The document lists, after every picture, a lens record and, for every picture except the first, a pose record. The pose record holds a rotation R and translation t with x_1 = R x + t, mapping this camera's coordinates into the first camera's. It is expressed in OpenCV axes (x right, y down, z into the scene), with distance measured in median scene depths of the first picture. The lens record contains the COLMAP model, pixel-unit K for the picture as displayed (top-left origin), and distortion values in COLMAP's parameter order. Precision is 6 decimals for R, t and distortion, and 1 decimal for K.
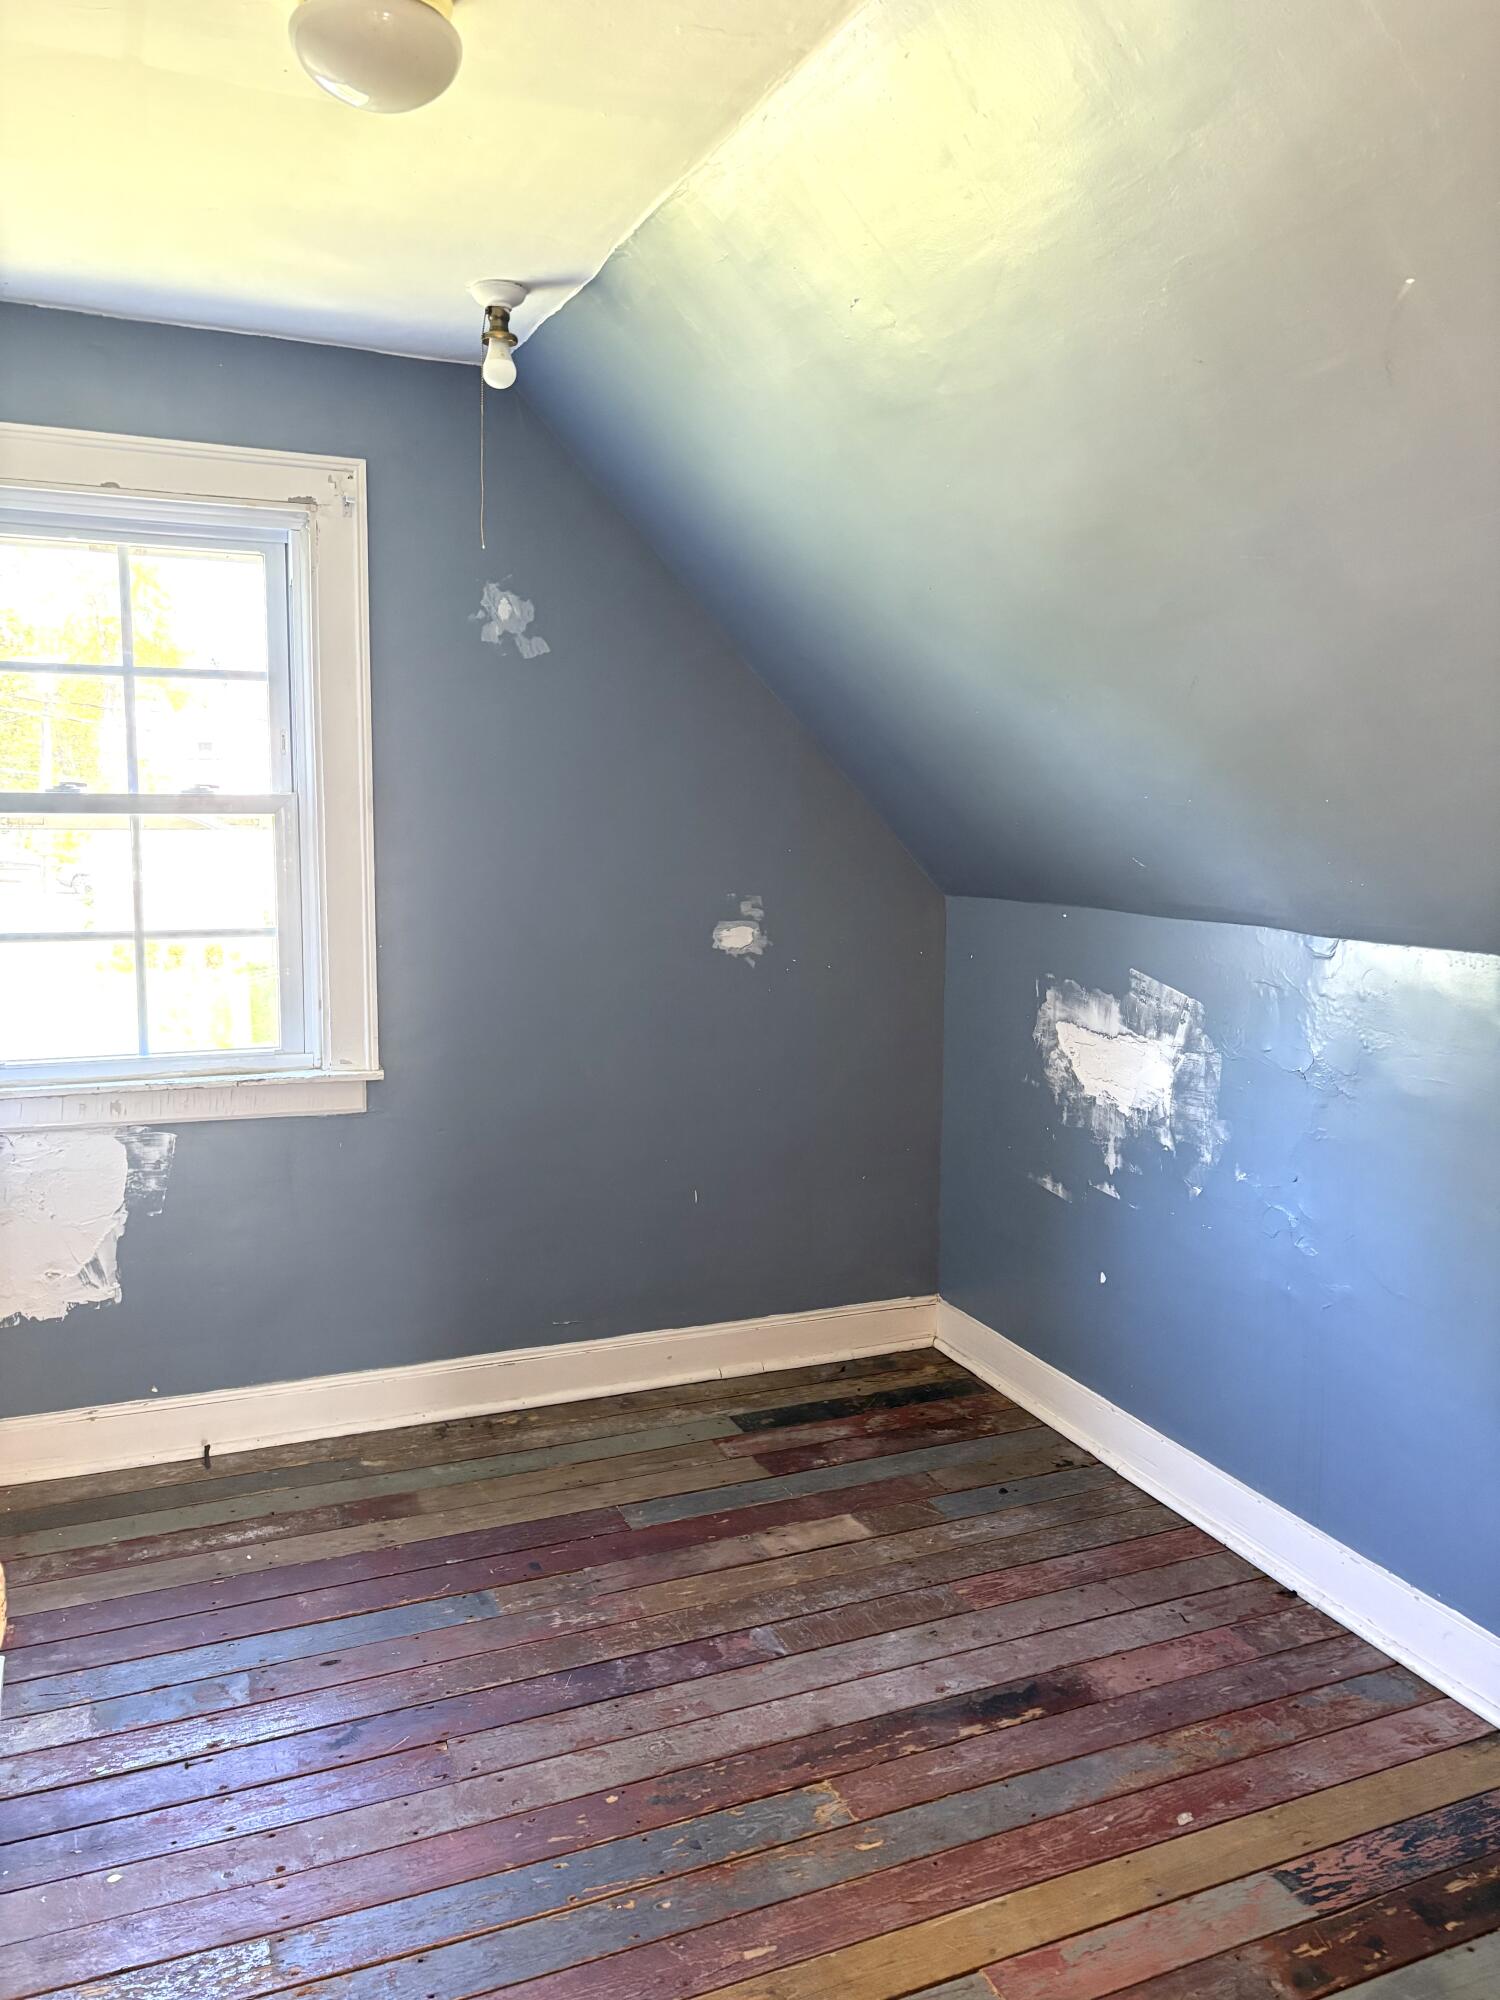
lens RADIAL K [[1520.9, 0, 711.3], [0, 1520.9, 1000.2], [0, 0, 1]] dist [0.042085, -0.028111]
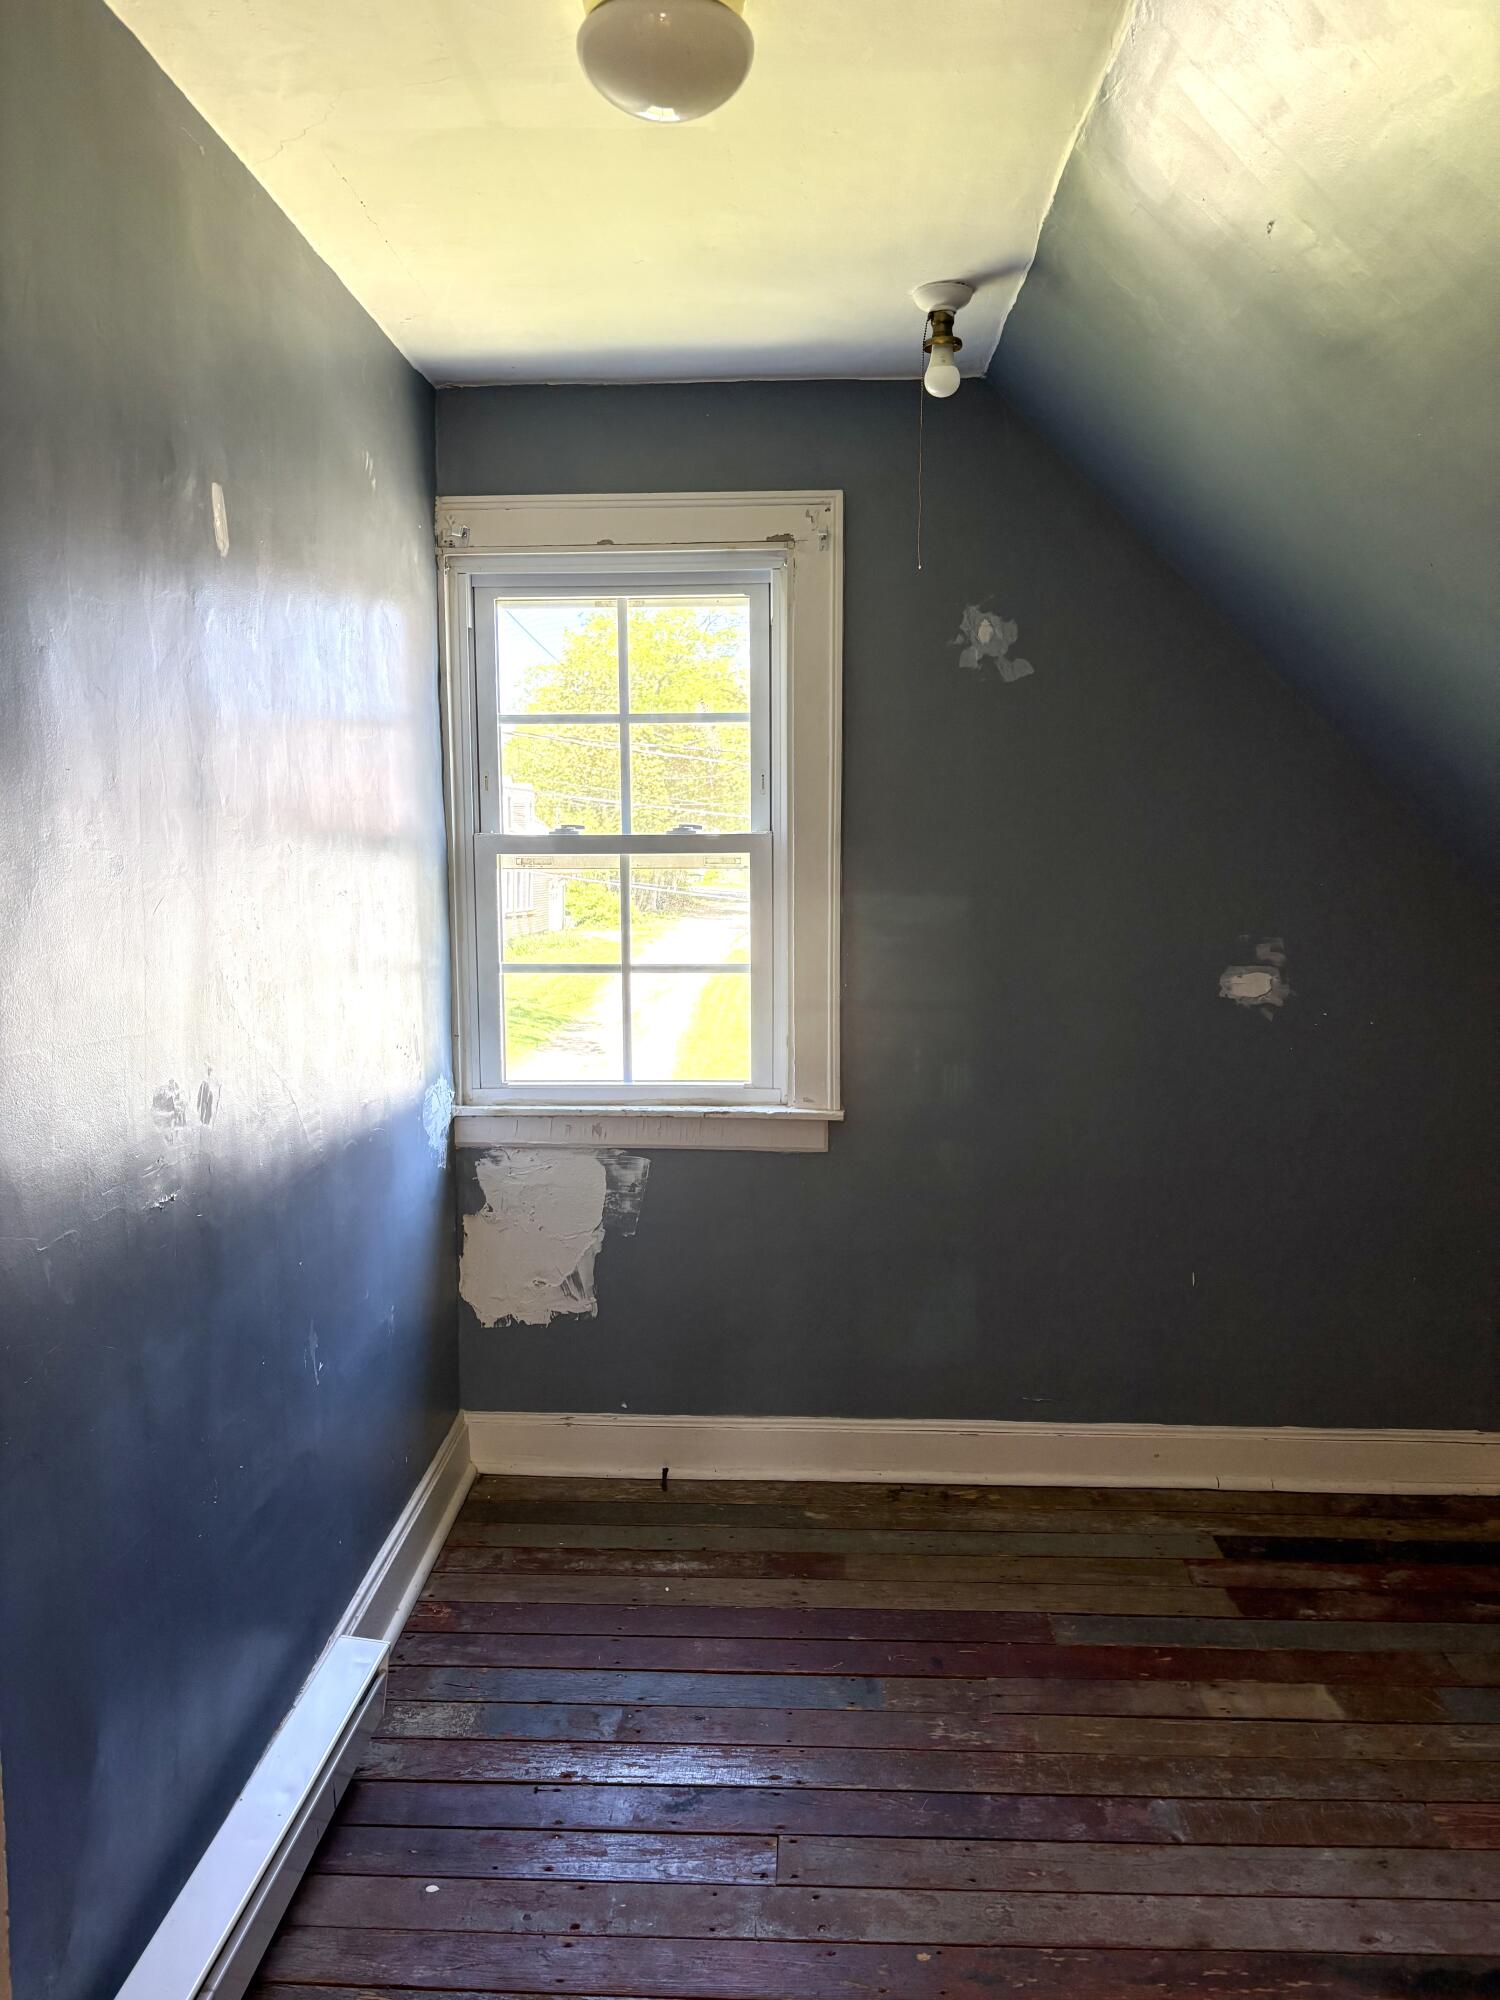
lens RADIAL K [[1502.5, 0, 749.8], [0, 1502.5, 996.1], [0, 0, 1]] dist [0.046859, -0.033086]
pose [[0.902358, 0.031340, -0.429846, 0.149859], [-0.042660, 0.998950, -0.016720, -0.009453], [0.428870, 0.033425, 0.902747, 0.108296]]
